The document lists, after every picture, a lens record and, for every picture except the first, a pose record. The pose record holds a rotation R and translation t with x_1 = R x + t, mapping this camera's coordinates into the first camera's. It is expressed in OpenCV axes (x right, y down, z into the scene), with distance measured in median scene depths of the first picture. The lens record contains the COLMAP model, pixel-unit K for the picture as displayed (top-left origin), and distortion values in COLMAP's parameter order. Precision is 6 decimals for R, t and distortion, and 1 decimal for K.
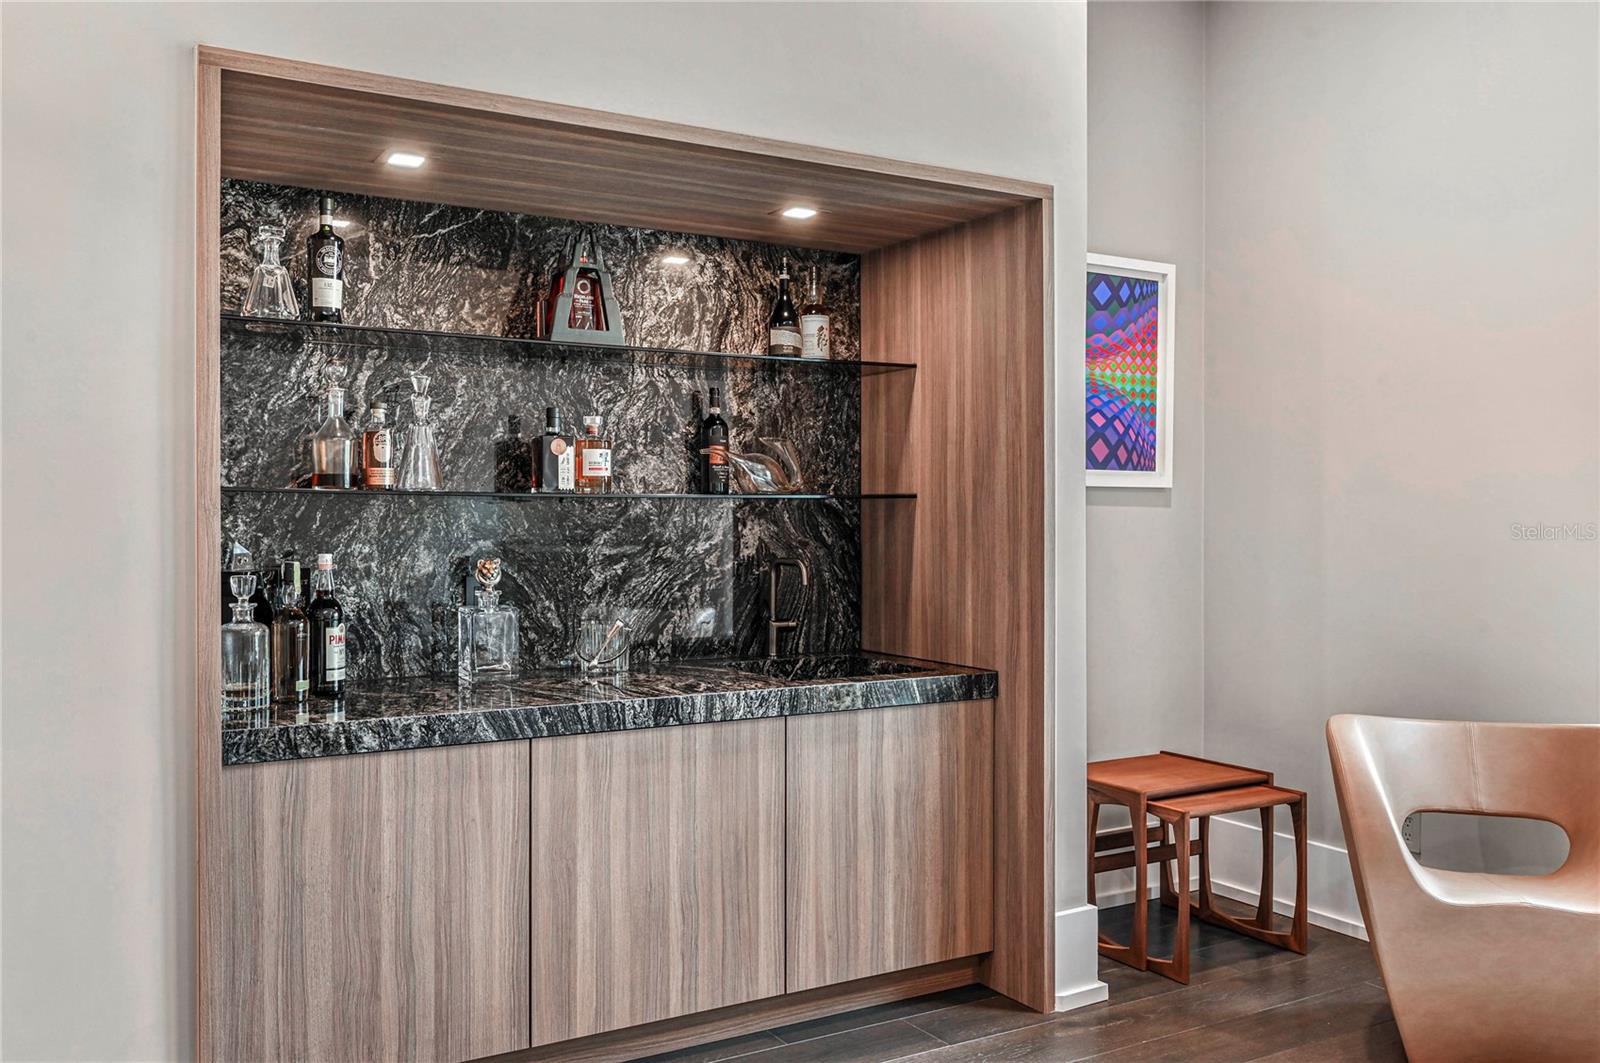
lens RADIAL K [[1324.7, 0, 800.0], [0, 1324.7, 531.5], [0, 0, 1]] dist [0.004100, -0.001489]
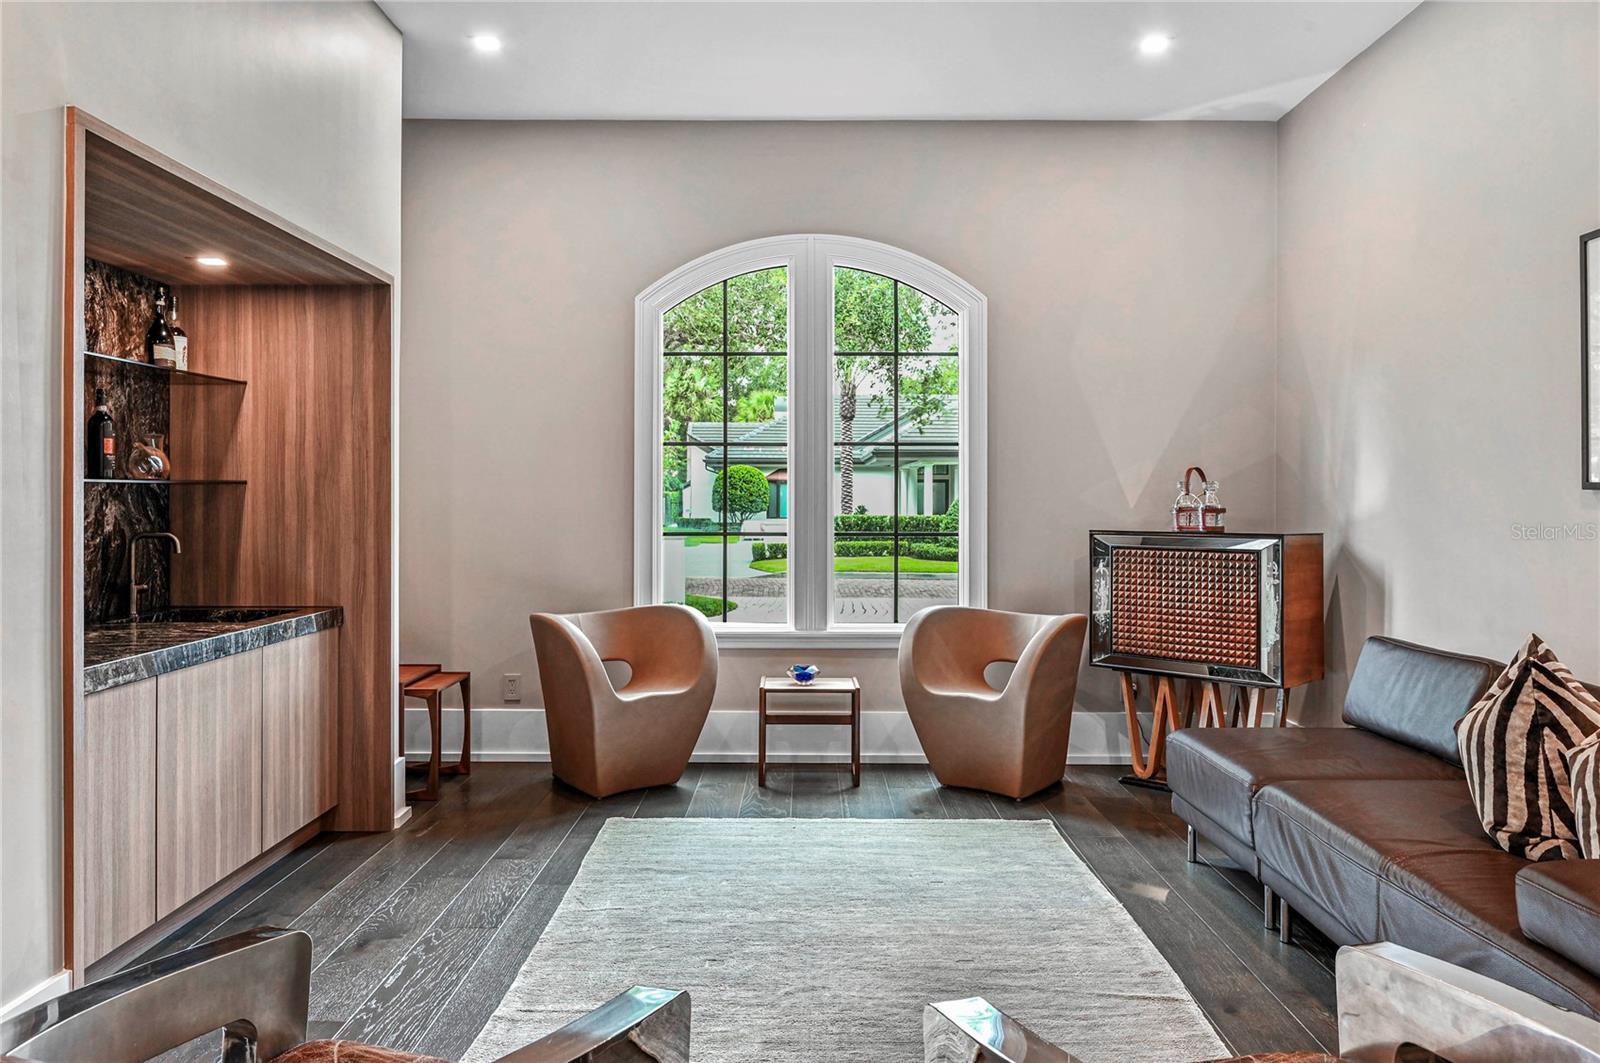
lens RADIAL K [[1188.7, 0, 800.0], [0, 1188.7, 531.5], [0, 0, 1]] dist [-0.001703, -0.000866]
pose [[0.514852, -0.022411, 0.856986, -0.675761], [0.009195, 0.999745, 0.020621, 0.002660], [-0.857230, -0.002737, 0.514927, -0.079139]]
